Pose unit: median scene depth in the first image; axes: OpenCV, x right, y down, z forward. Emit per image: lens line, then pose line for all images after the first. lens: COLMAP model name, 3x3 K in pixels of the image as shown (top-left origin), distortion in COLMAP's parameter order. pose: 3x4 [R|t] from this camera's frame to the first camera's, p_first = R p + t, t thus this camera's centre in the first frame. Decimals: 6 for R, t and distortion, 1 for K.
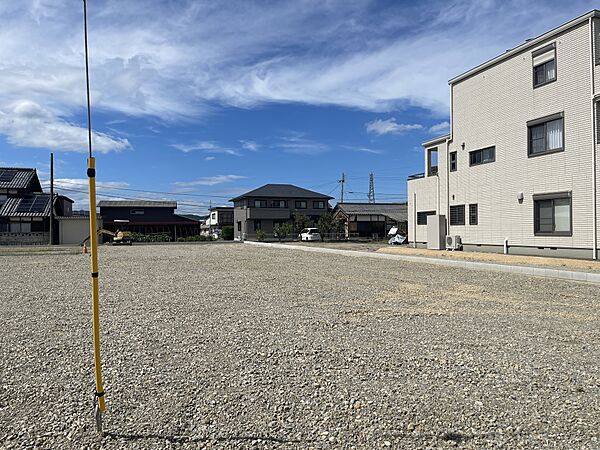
lens RADIAL K [[450.2, 0, 300.7], [0, 450.2, 214.5], [0, 0, 1]] dist [0.070923, -0.091977]
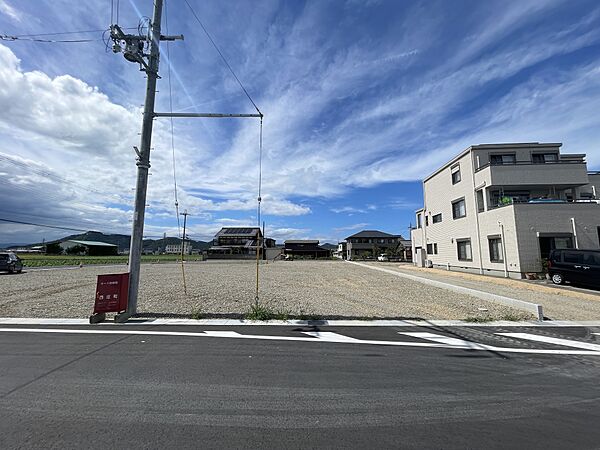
lens RADIAL K [[243.6, 0, 298.3], [0, 243.6, 217.9], [0, 0, 1]] dist [0.003944, 0.000341]
pose [[0.913961, -0.047509, -0.403011, 0.111516], [0.002647, 0.993800, -0.111152, -0.006717], [0.405793, 0.100522, 0.908420, -0.074319]]
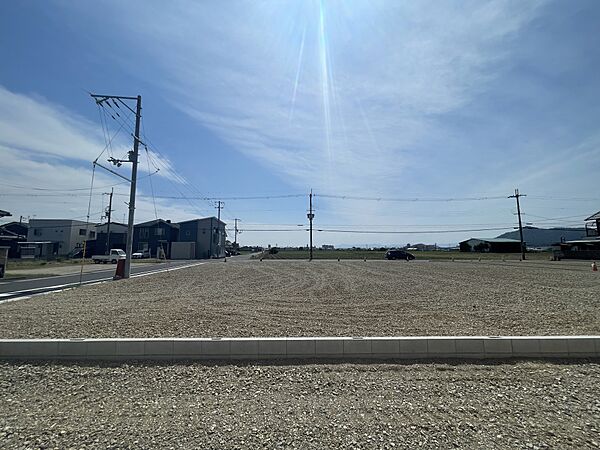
lens RADIAL K [[243.6, 0, 291.8], [0, 243.6, 220.7], [0, 0, 1]] dist [0.003944, 0.000341]
pose [[-0.327329, -0.106951, -0.938838, 0.174985], [0.038991, 0.991199, -0.126511, 0.004950], [0.944105, -0.078017, -0.320278, 0.253046]]
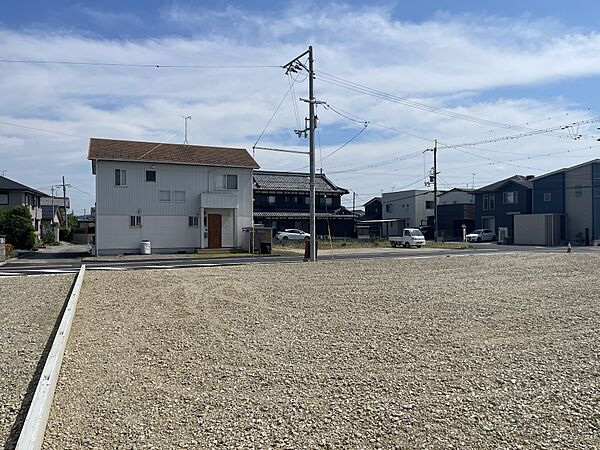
lens RADIAL K [[450.2, 0, 300.8], [0, 450.2, 229.0], [0, 0, 1]] dist [0.070923, -0.091977]
pose [[-0.995103, 0.012258, -0.098085, 0.039975], [0.016177, 0.999098, -0.039256, 0.010930], [0.097516, -0.040650, -0.994403, 0.428954]]
